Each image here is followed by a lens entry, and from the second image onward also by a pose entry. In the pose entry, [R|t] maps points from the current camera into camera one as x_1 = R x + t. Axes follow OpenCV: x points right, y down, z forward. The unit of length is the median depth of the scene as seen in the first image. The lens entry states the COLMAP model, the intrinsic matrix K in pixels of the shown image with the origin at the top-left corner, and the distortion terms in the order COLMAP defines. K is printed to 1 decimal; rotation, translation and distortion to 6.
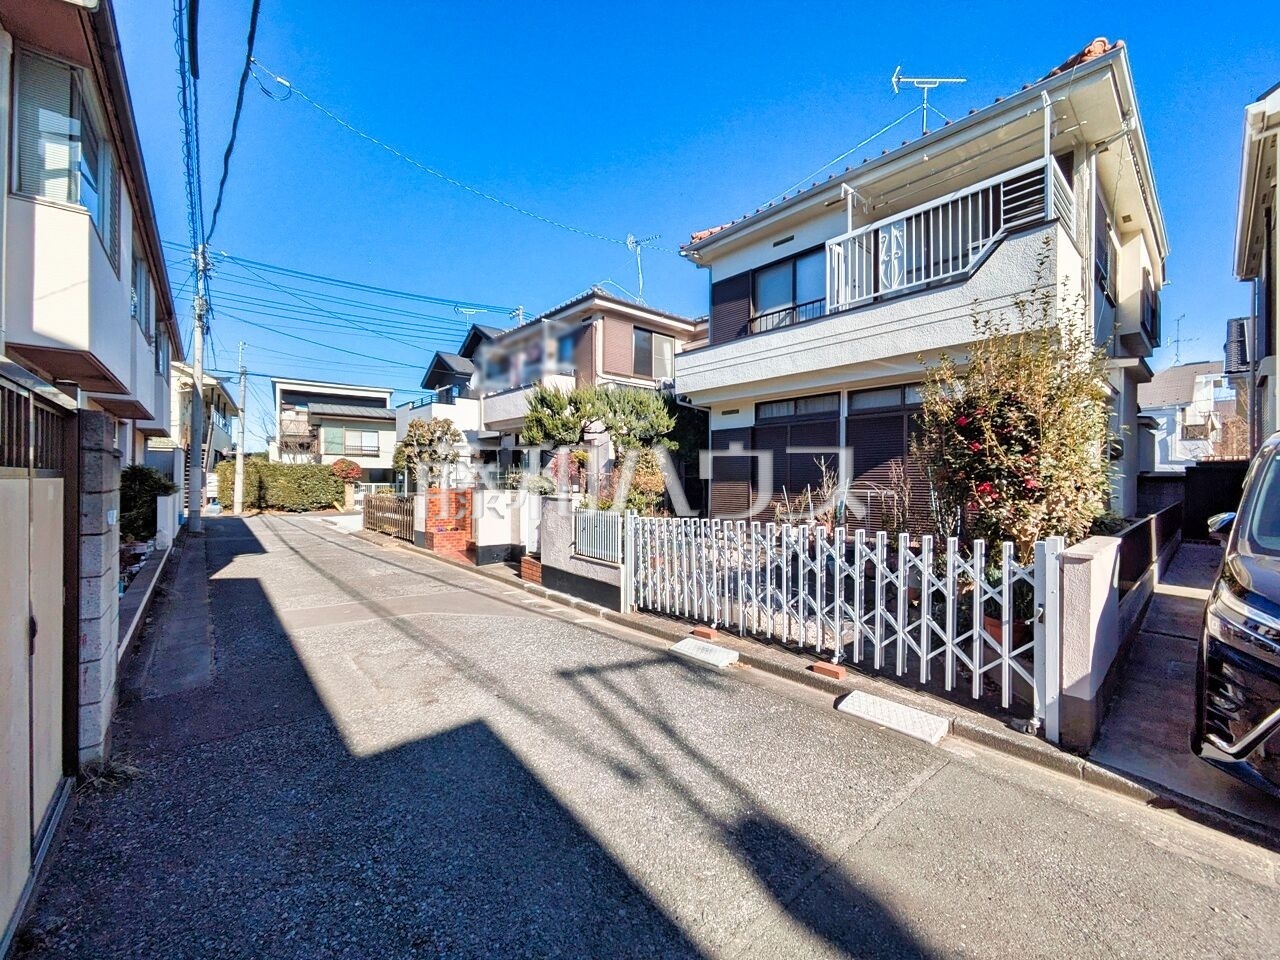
lens RADIAL K [[505.0, 0, 646.3], [0, 505.0, 479.0], [0, 0, 1]] dist [-0.001860, 0.000857]
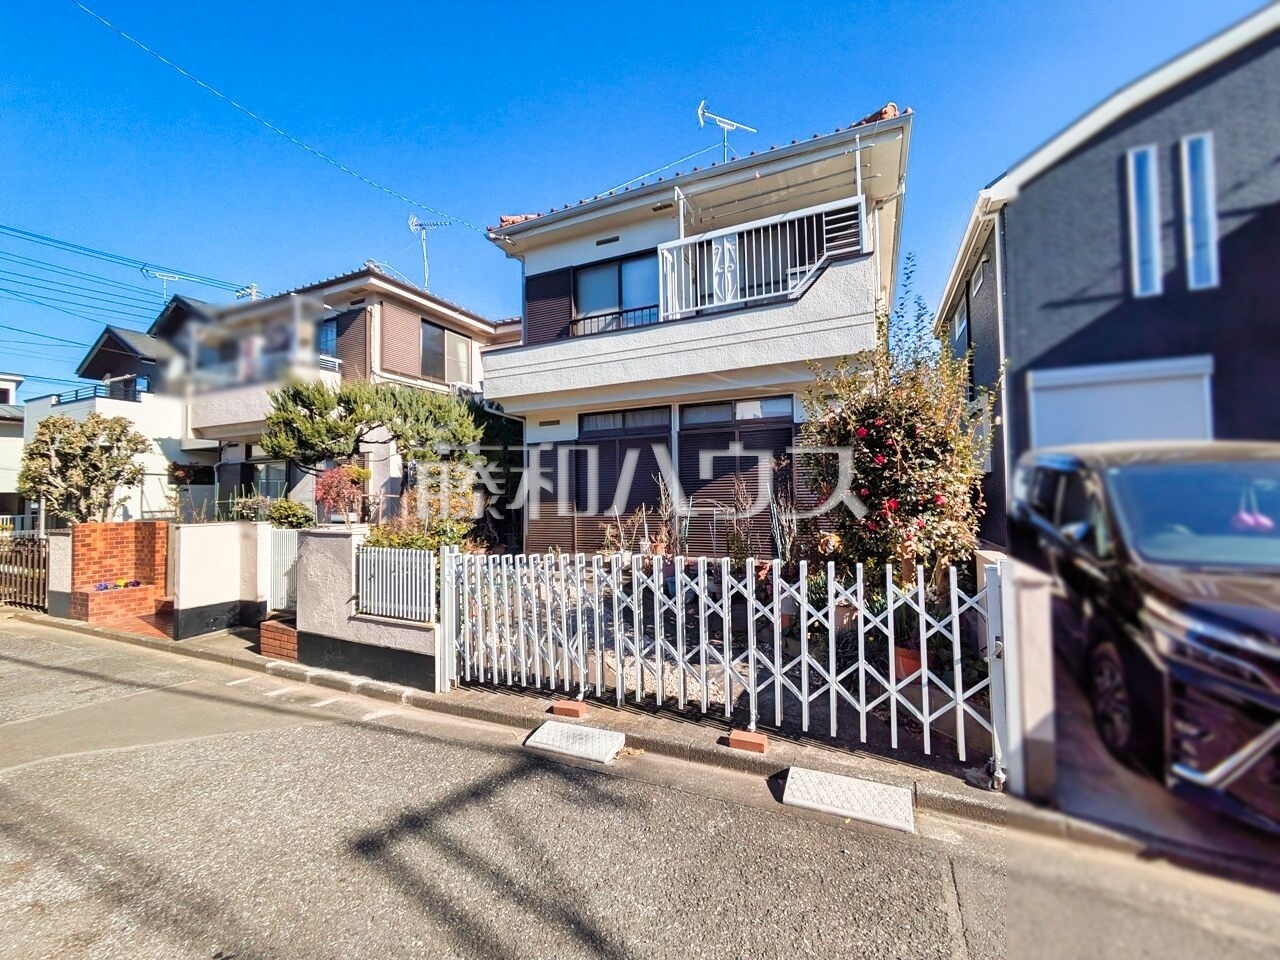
lens RADIAL K [[505.0, 0, 646.2], [0, 505.0, 477.6], [0, 0, 1]] dist [-0.001860, 0.000857]
pose [[0.912072, -0.004363, 0.410008, -0.067881], [0.020061, 0.999221, -0.033994, -0.006148], [-0.409540, 0.039230, 0.911448, 0.214557]]
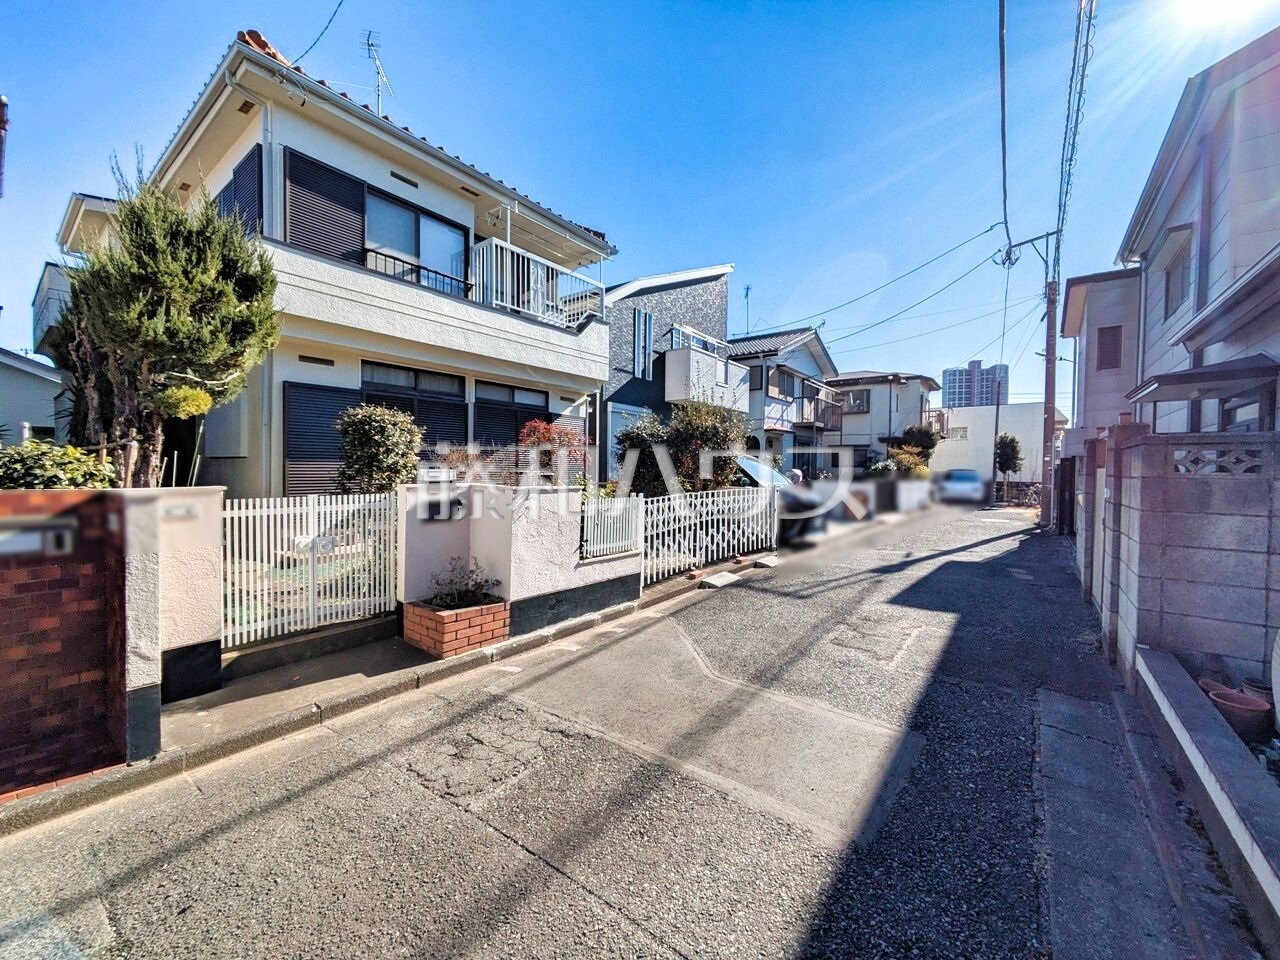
lens RADIAL K [[505.0, 0, 646.6], [0, 505.0, 479.6], [0, 0, 1]] dist [-0.001860, 0.000857]
pose [[-0.200150, -0.030303, 0.979297, -0.981540], [-0.013428, 0.999513, 0.028184, 0.005699], [-0.979673, -0.007509, -0.200459, 1.149803]]
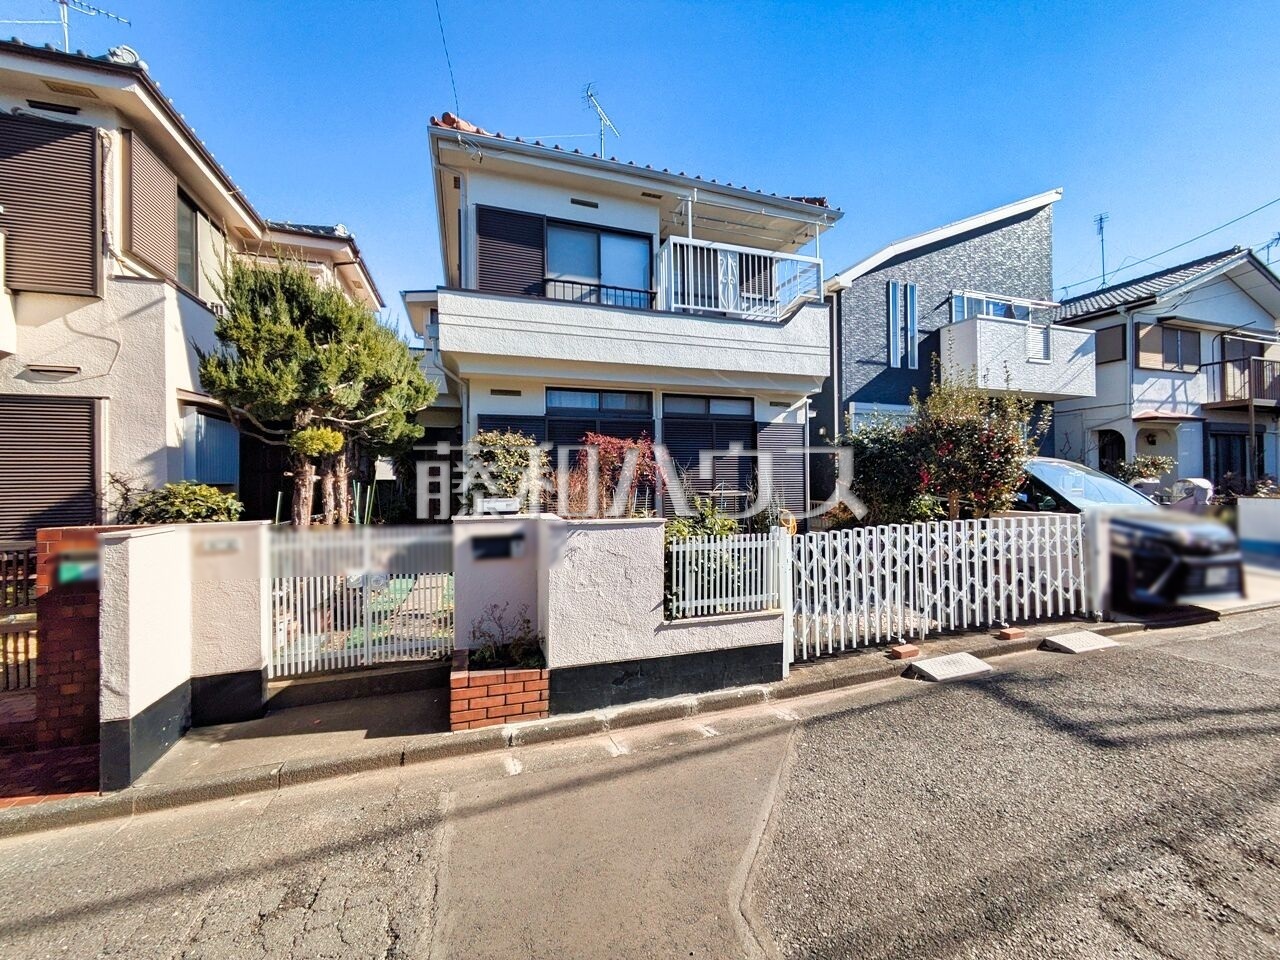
lens RADIAL K [[505.0, 0, 644.1], [0, 505.0, 478.9], [0, 0, 1]] dist [-0.001860, 0.000857]
pose [[0.376721, -0.005402, 0.926311, -0.723362], [0.012978, 0.999916, 0.000553, -0.007243], [-0.926236, 0.011814, 0.376759, 0.885382]]
